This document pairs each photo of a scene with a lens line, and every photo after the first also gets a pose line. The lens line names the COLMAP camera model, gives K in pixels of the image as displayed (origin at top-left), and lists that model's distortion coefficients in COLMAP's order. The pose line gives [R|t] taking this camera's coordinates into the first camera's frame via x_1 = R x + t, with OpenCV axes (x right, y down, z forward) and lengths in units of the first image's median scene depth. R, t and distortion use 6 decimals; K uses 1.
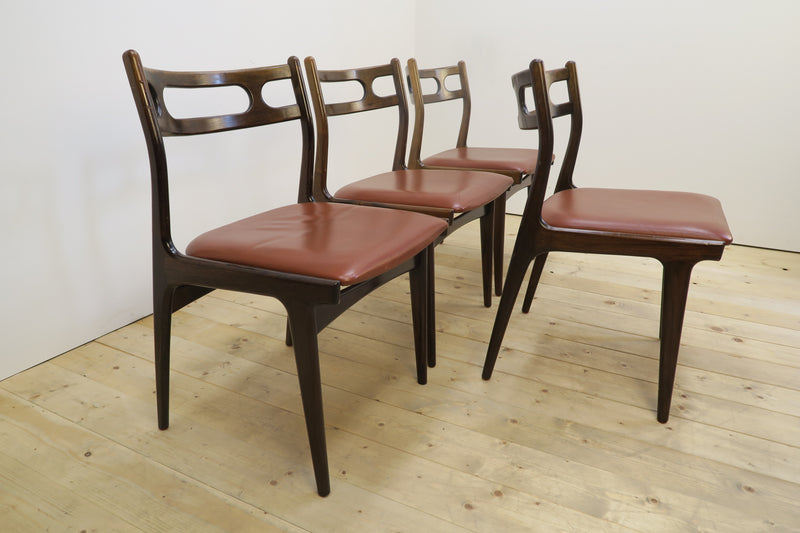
lens RADIAL K [[550.1, 0, 402.6], [0, 550.1, 260.3], [0, 0, 1]] dist [-0.028433, 0.008528]
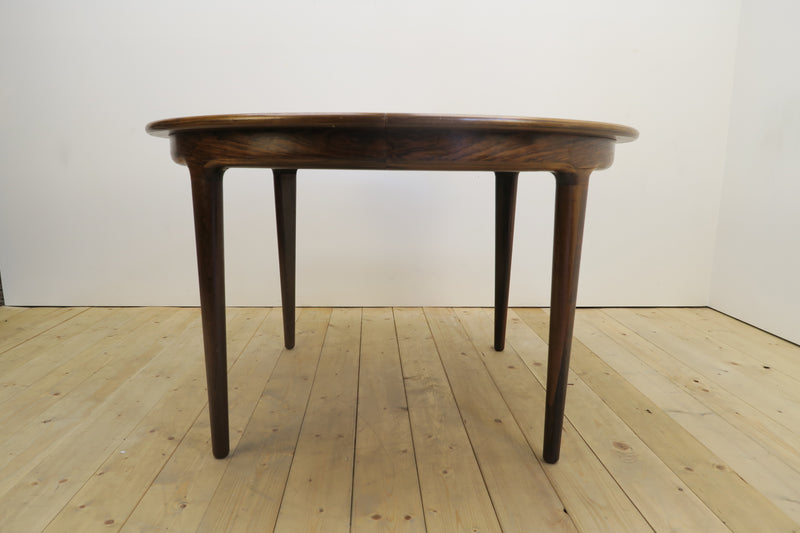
lens RADIAL K [[550.1, 0, 400.7], [0, 550.1, 264.5], [0, 0, 1]] dist [-0.028433, 0.008528]
pose [[0.500585, 0.142674, -0.853850, 1.219003], [-0.292966, 0.956047, -0.012006, -0.076090], [0.814608, 0.256159, 0.520381, 0.574523]]
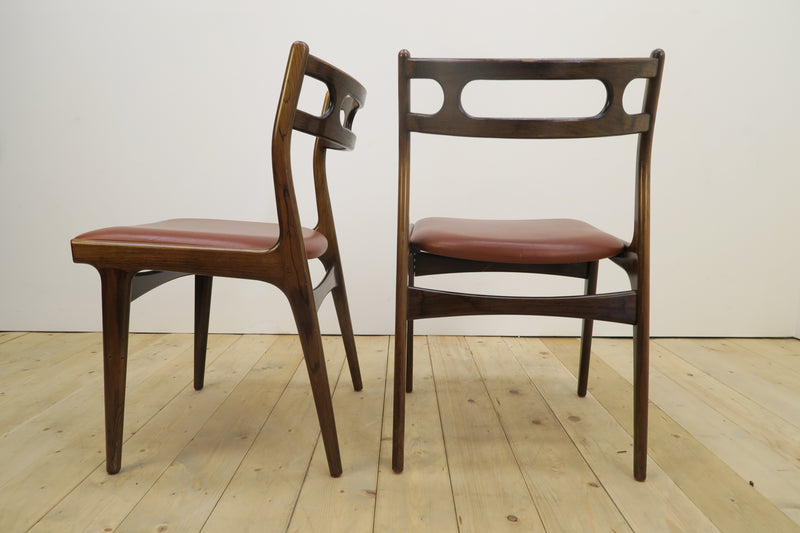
lens RADIAL K [[550.1, 0, 400.5], [0, 550.1, 266.1], [0, 0, 1]] dist [-0.028433, 0.008528]
pose [[0.449515, 0.106842, -0.886860, 0.932656], [-0.296171, 0.954489, -0.035129, -0.089398], [0.842745, 0.278453, 0.460701, 0.864036]]
